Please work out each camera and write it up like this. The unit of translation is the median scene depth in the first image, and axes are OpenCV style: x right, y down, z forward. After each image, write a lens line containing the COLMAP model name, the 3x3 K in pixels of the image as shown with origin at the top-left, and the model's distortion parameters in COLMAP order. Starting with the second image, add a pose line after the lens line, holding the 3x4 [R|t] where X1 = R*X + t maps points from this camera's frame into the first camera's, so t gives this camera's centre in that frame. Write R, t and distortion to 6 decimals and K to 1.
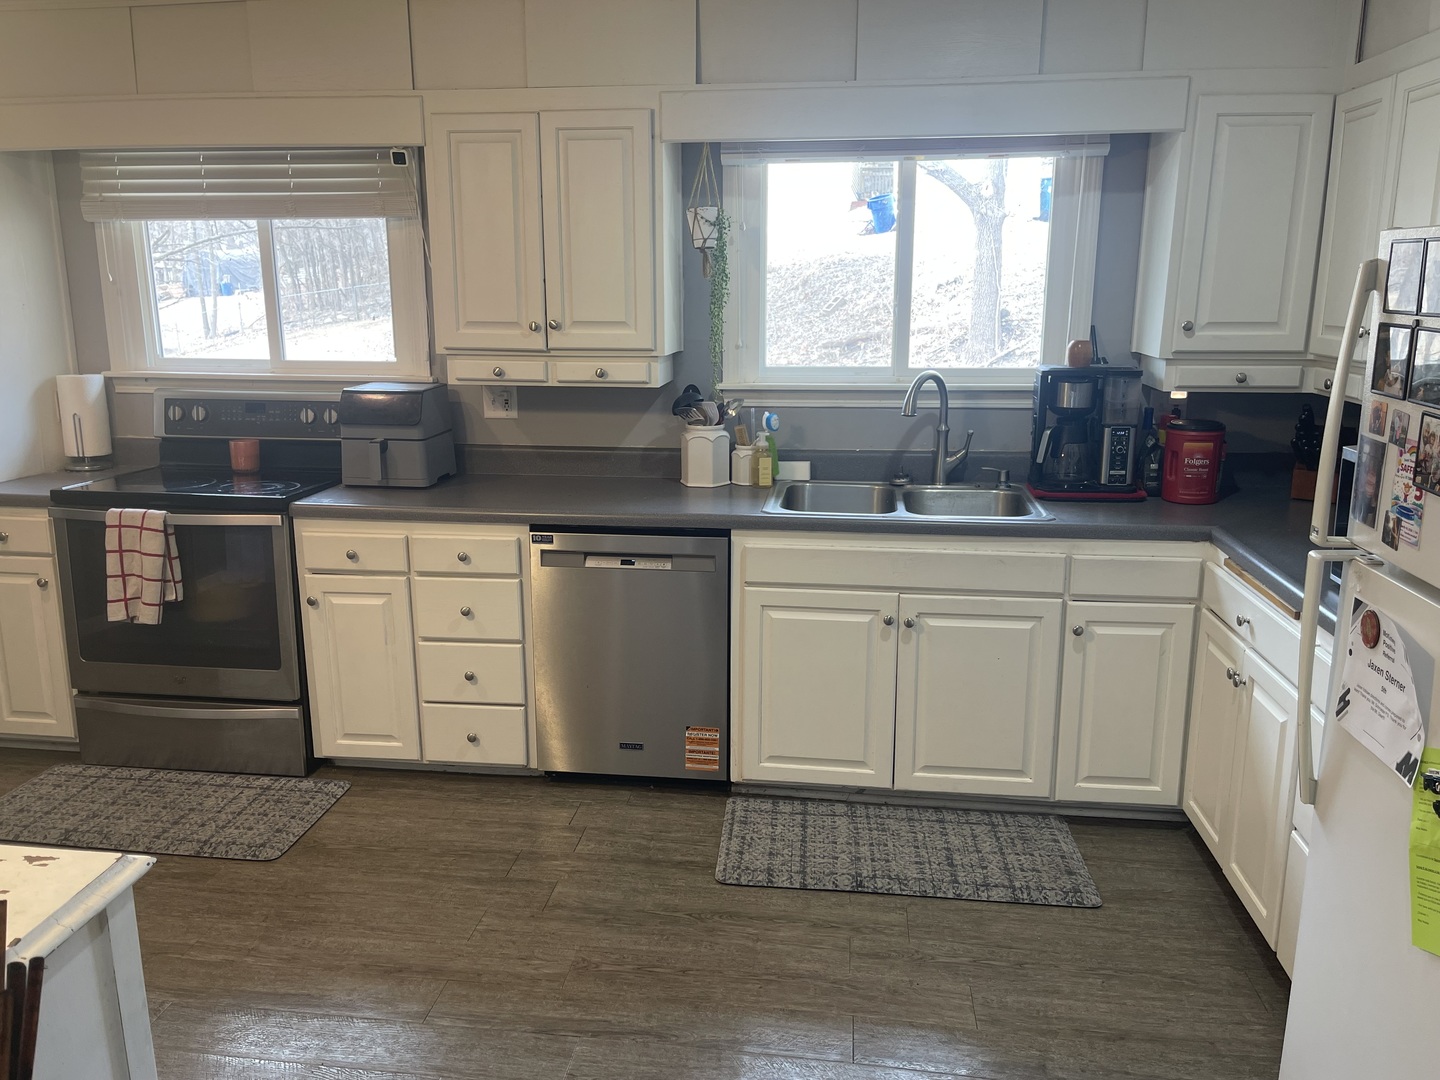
lens RADIAL K [[1083.8, 0, 725.1], [0, 1083.8, 536.6], [0, 0, 1]] dist [0.055641, 0.001242]
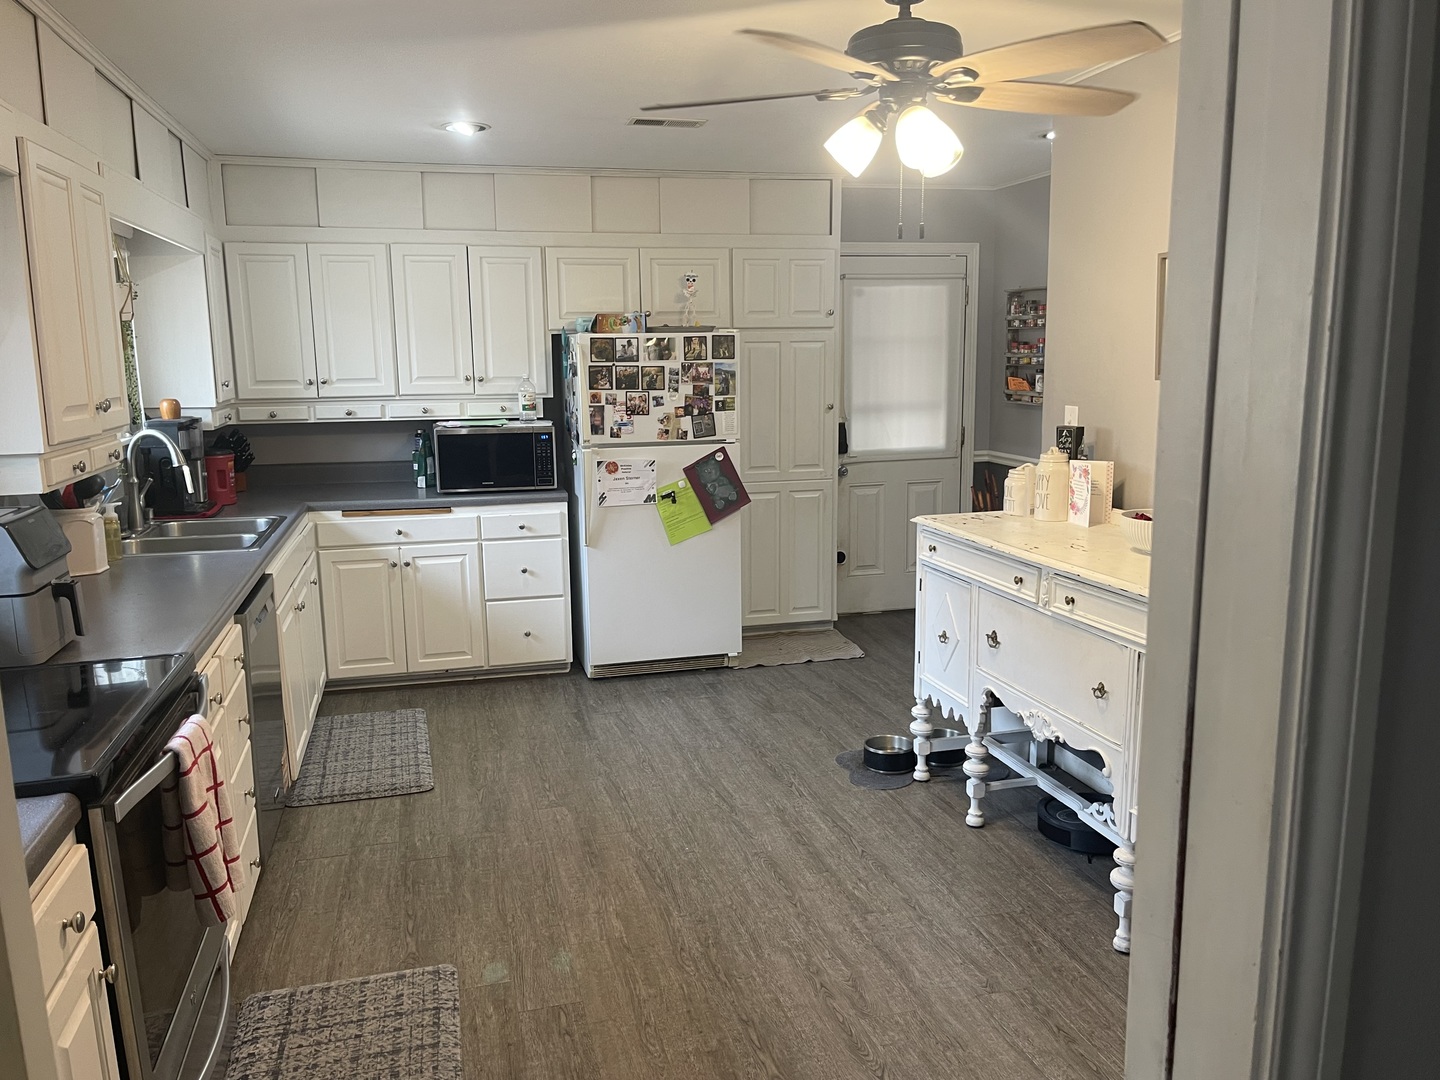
lens RADIAL K [[1083.8, 0, 723.0], [0, 1083.8, 539.4], [0, 0, 1]] dist [0.055641, 0.001242]
pose [[-0.371391, -0.151167, 0.916088, -1.518966], [0.207421, 0.948213, 0.240559, -0.254547], [-0.905011, 0.279357, -0.320803, 1.179047]]
